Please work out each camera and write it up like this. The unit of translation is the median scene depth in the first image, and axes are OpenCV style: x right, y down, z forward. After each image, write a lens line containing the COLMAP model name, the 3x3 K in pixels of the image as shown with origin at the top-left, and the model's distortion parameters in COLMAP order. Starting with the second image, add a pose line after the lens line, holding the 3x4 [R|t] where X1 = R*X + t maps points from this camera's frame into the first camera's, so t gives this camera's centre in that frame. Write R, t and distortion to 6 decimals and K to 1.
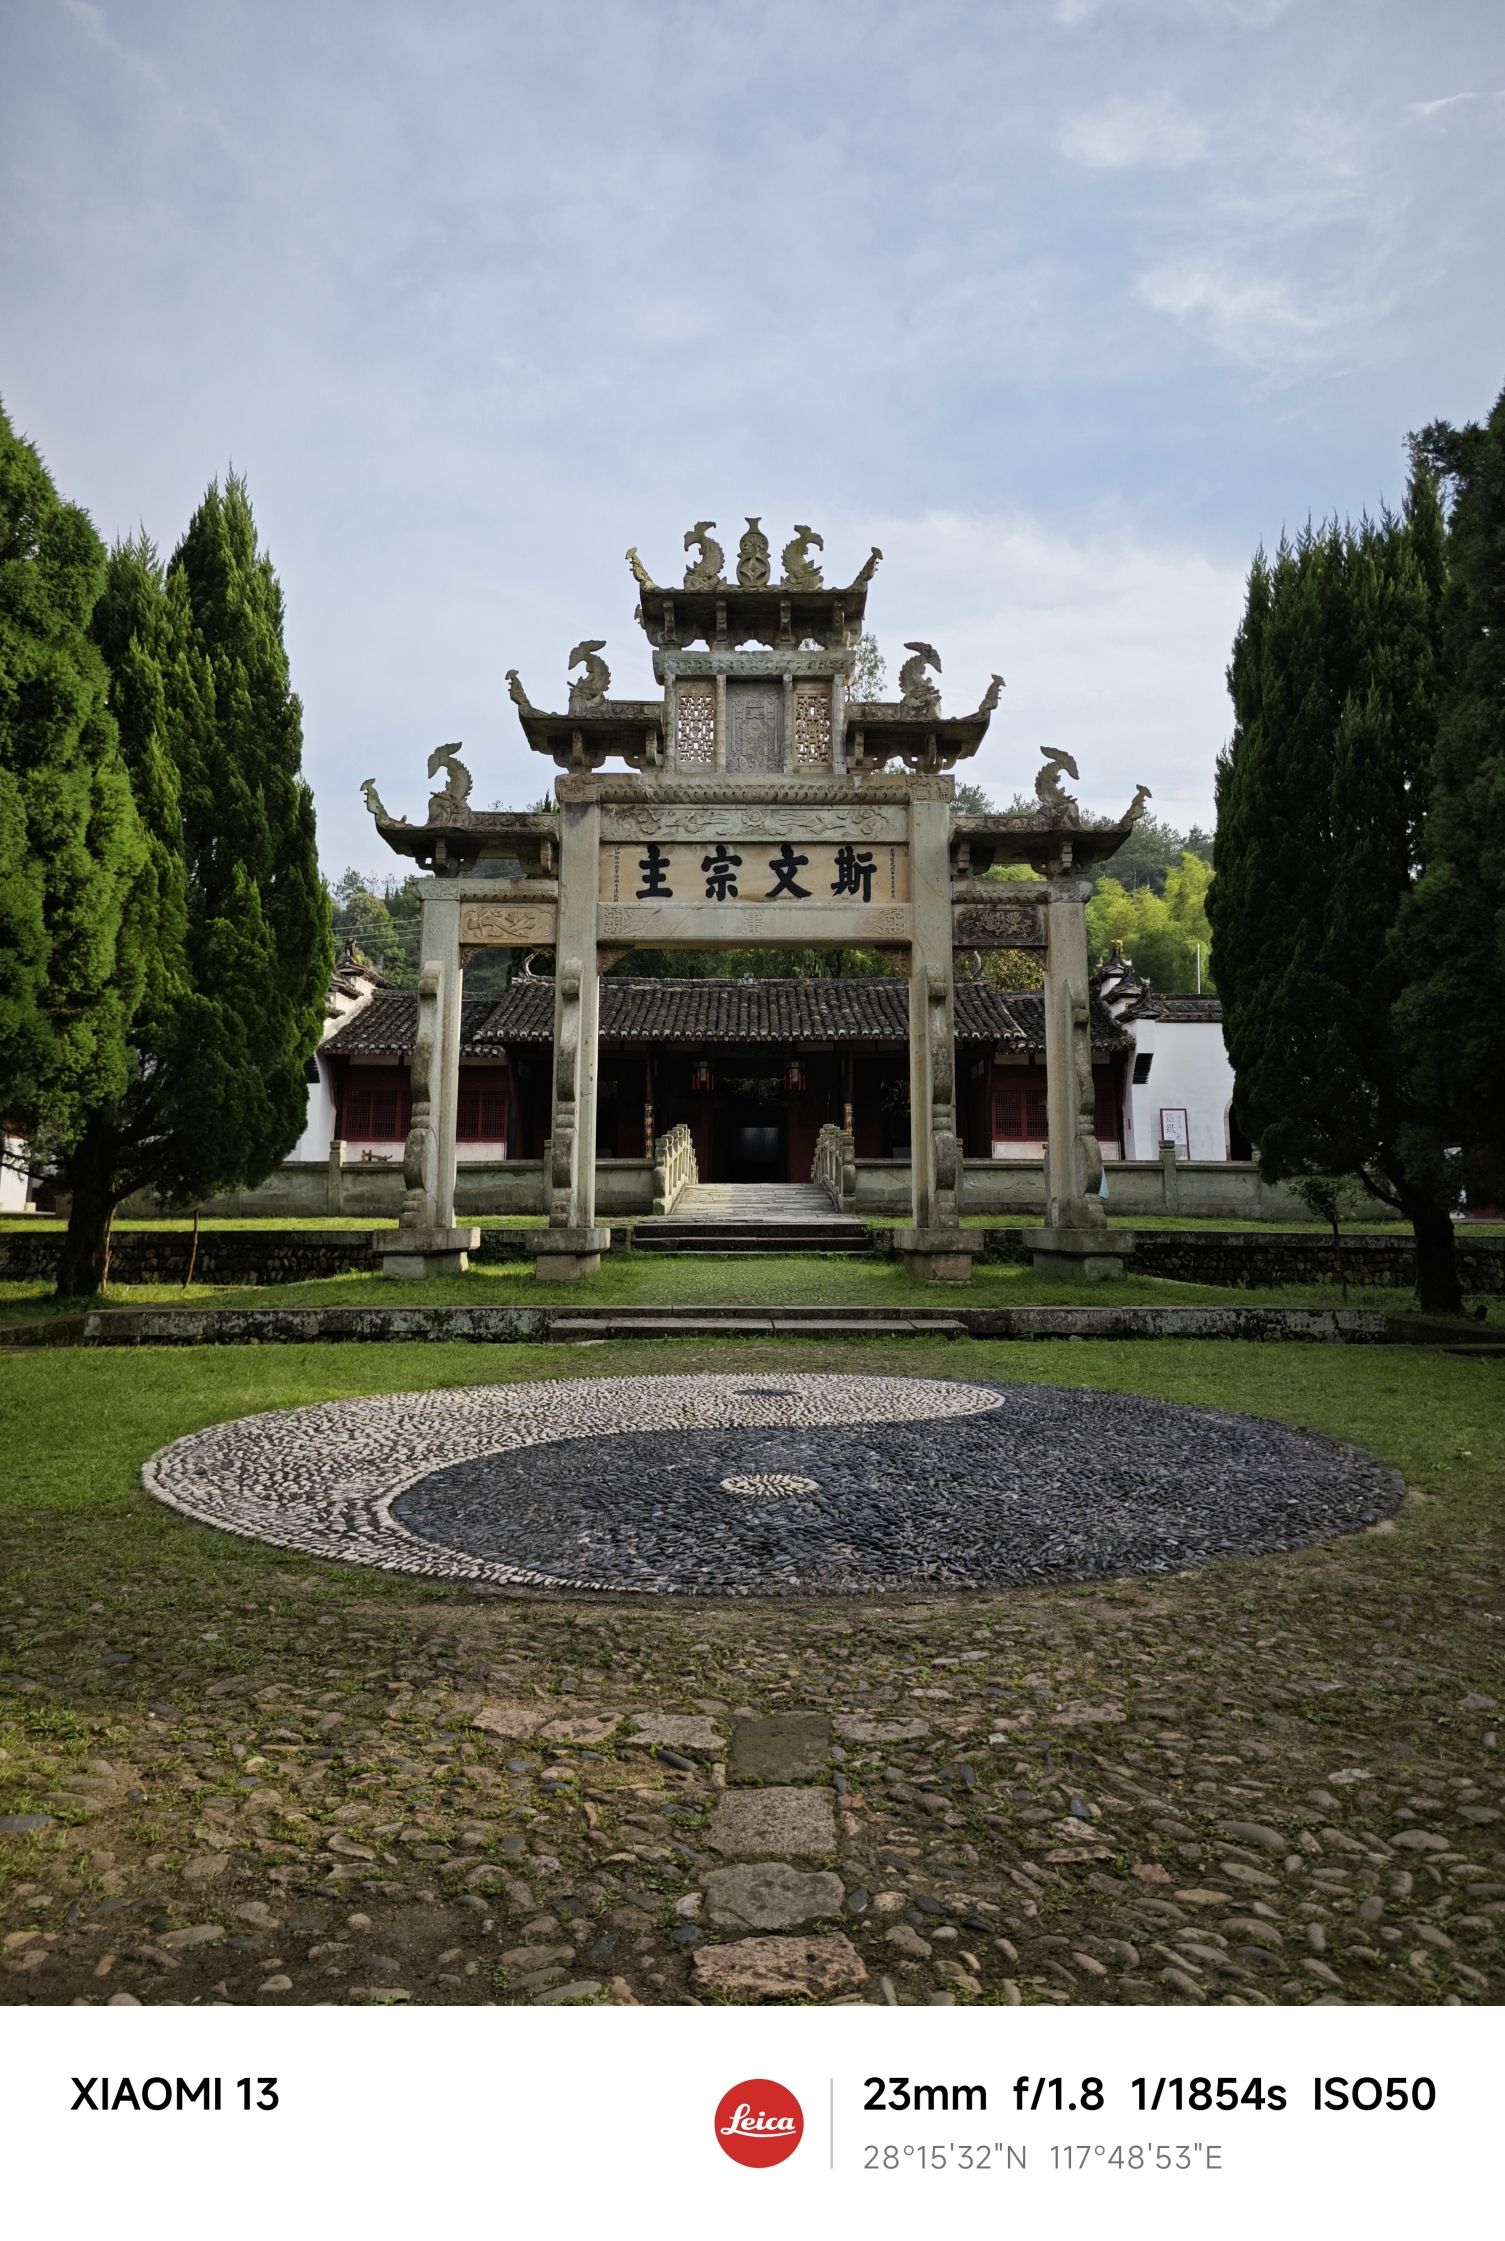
lens RADIAL K [[1514.1, 0, 768.1], [0, 1514.1, 1128.2], [0, 0, 1]] dist [-0.020169, 0.003431]
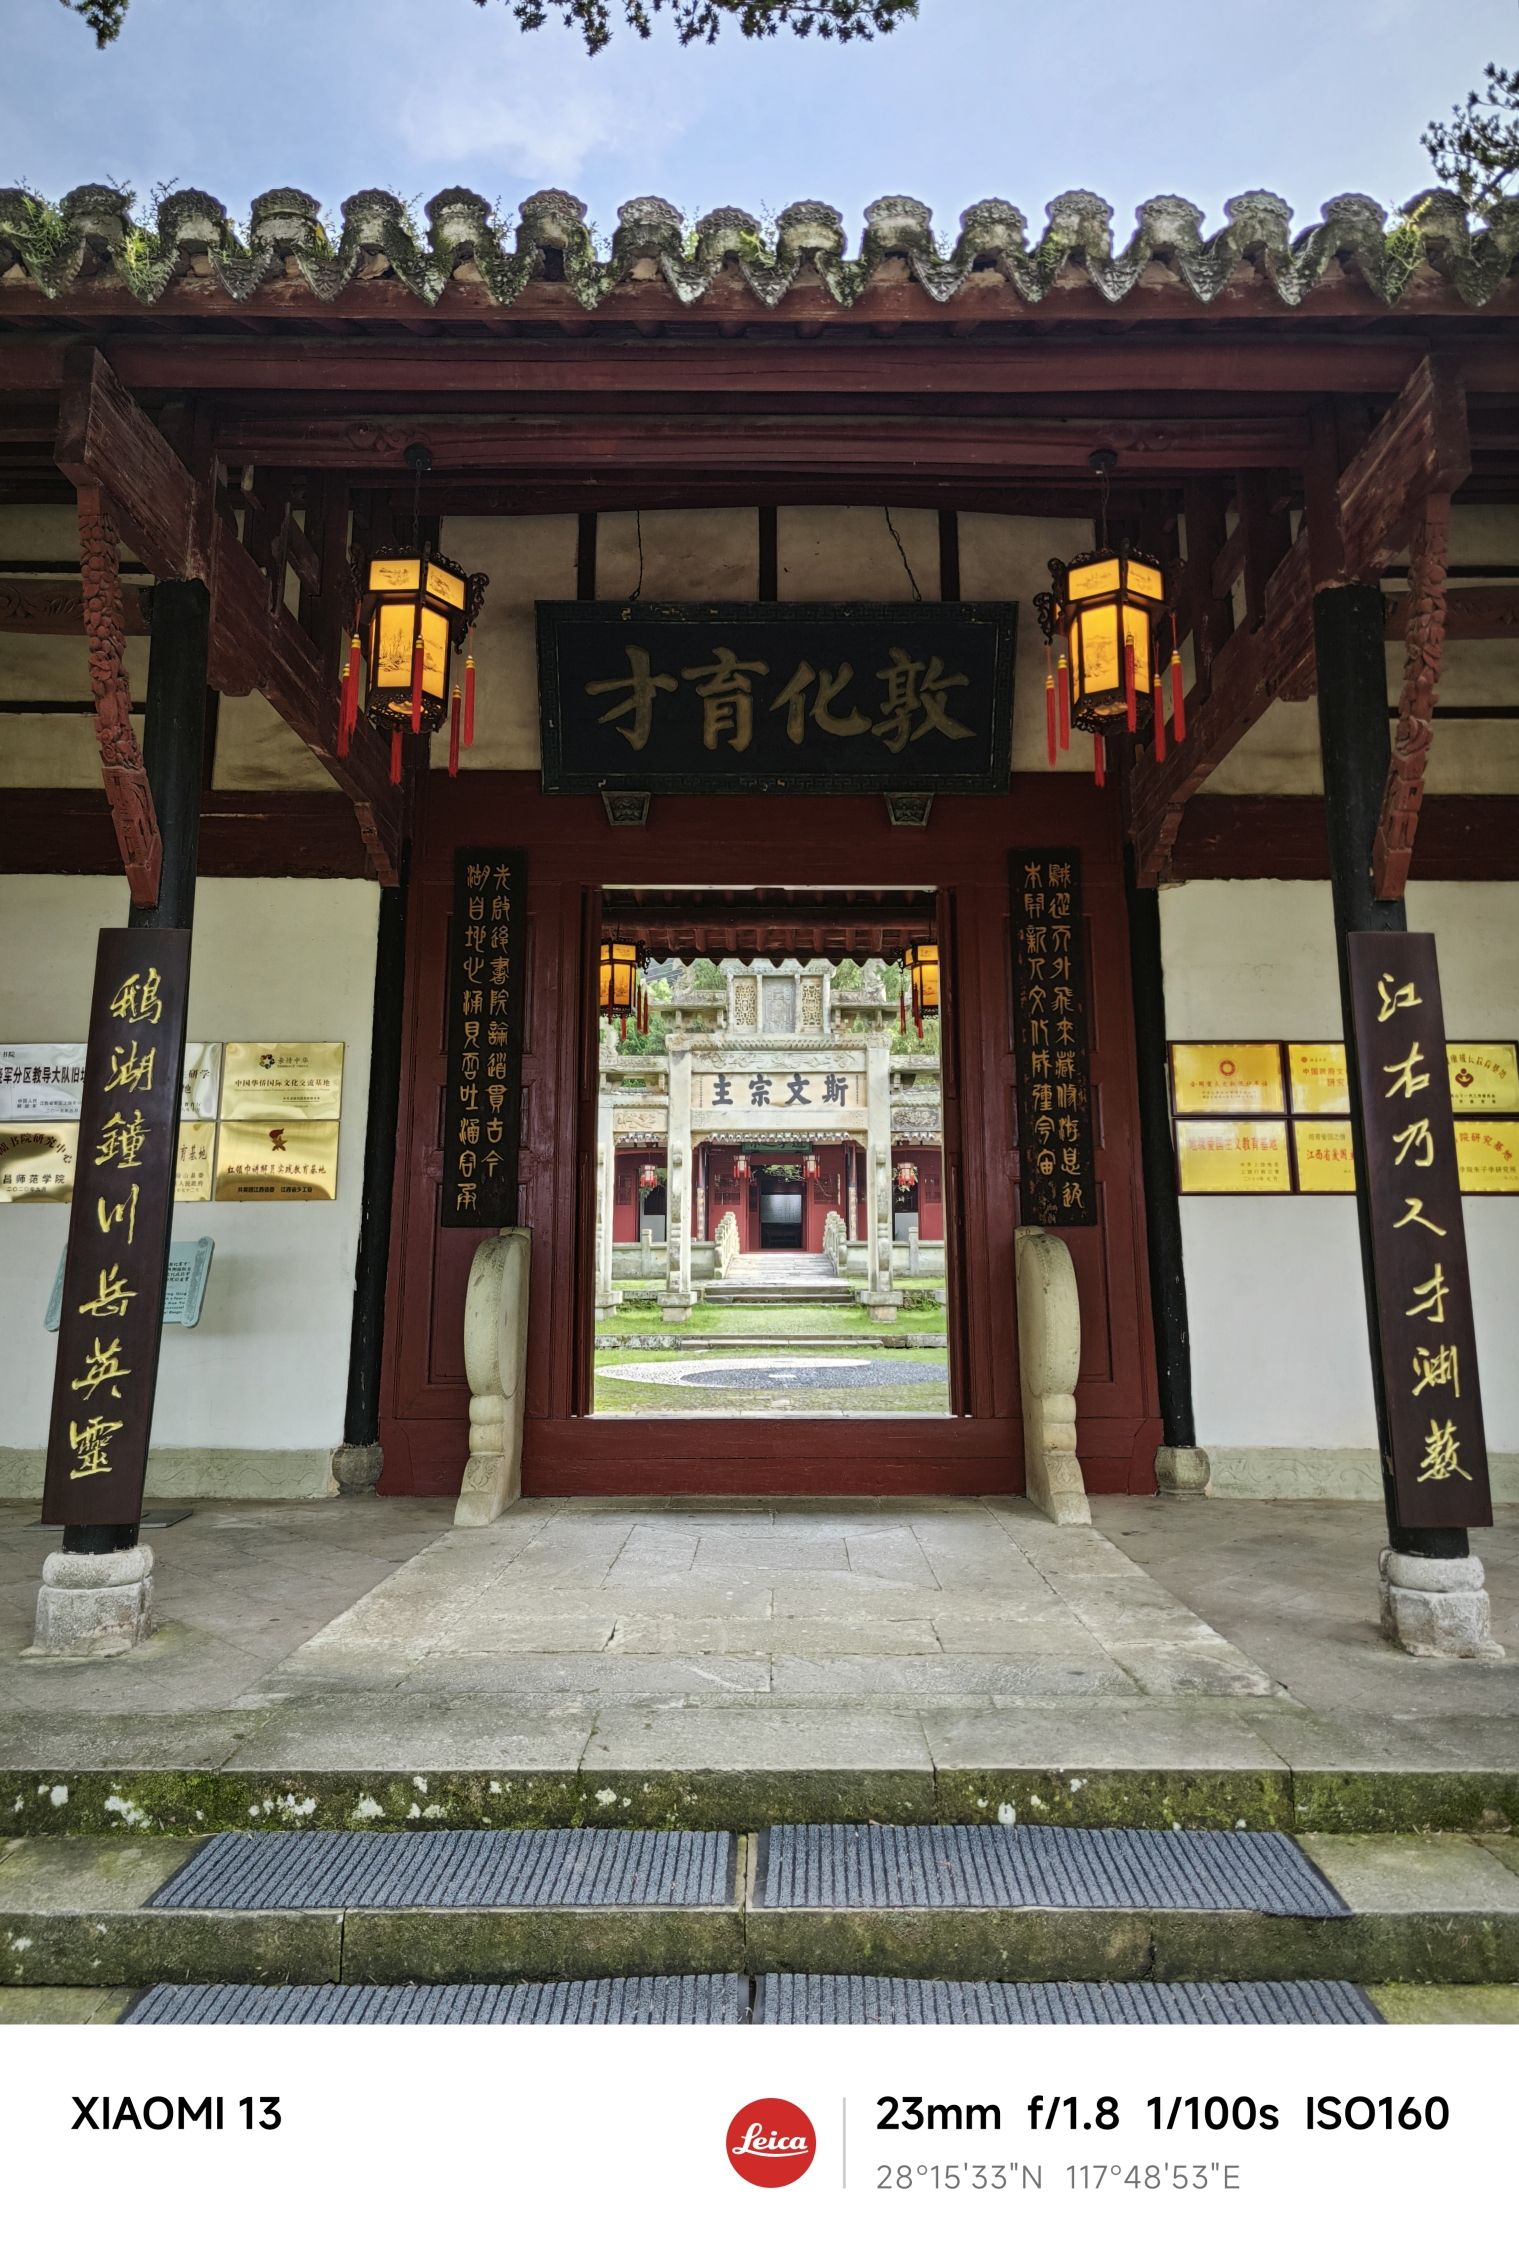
lens RADIAL K [[1528.3, 0, 761.6], [0, 1528.3, 1114.6], [0, 0, 1]] dist [-0.020169, 0.003431]
pose [[0.999925, -0.001925, -0.012115, -0.007566], [0.001438, 0.999196, -0.040074, -0.068128], [0.012183, 0.040054, 0.999123, -0.778894]]
